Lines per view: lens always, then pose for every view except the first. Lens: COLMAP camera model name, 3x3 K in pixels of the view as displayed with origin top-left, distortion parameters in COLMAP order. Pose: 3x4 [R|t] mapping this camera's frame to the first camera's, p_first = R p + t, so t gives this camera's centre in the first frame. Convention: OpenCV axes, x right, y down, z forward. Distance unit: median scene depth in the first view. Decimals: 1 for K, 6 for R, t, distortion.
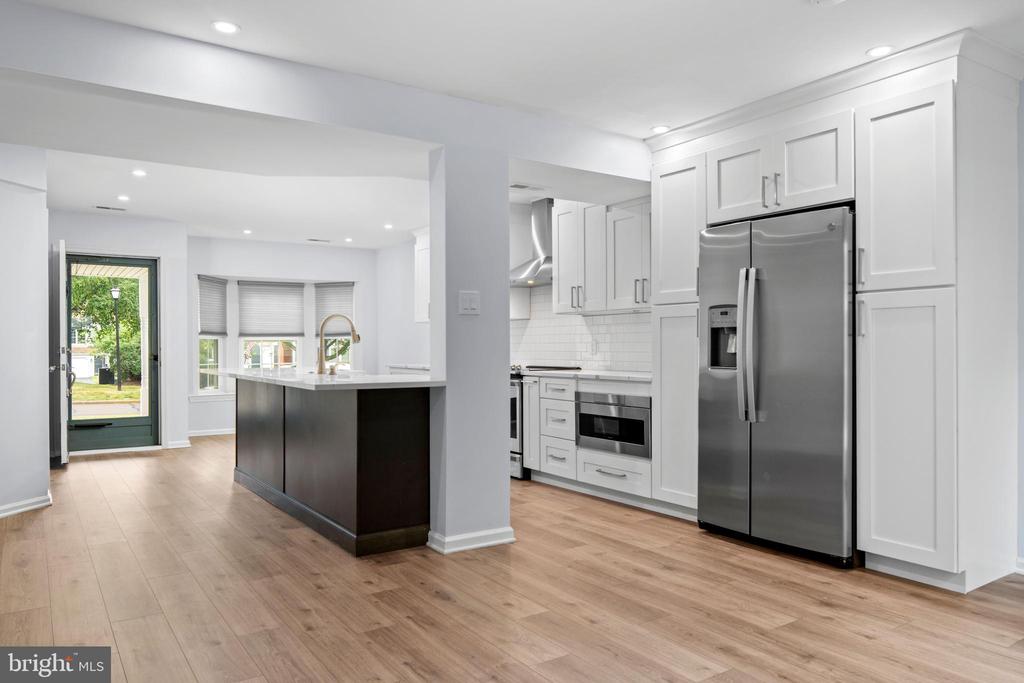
lens RADIAL K [[708.6, 0, 512.0], [0, 708.6, 341.5], [0, 0, 1]] dist [0.001052, 0.000895]
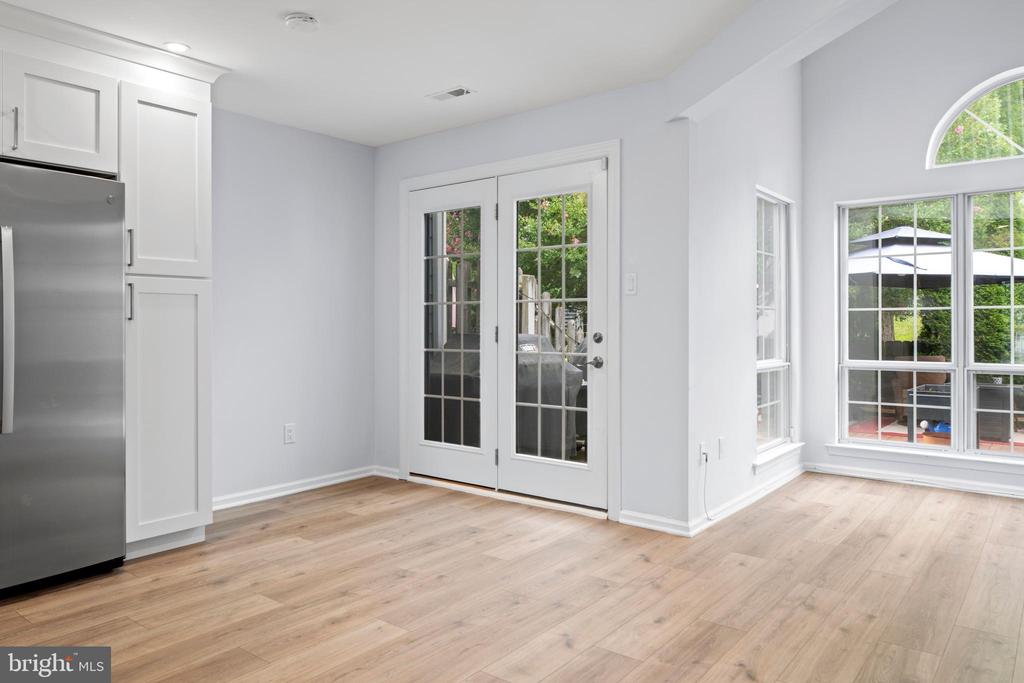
lens RADIAL K [[707.8, 0, 485.5], [0, 707.8, 319.9], [0, 0, 1]] dist [-0.001780, 0.001300]
pose [[-0.274569, 0.012440, 0.961487, -0.613866], [-0.000119, 0.999916, -0.012971, 0.005026], [-0.961568, -0.003676, -0.274544, 0.866380]]
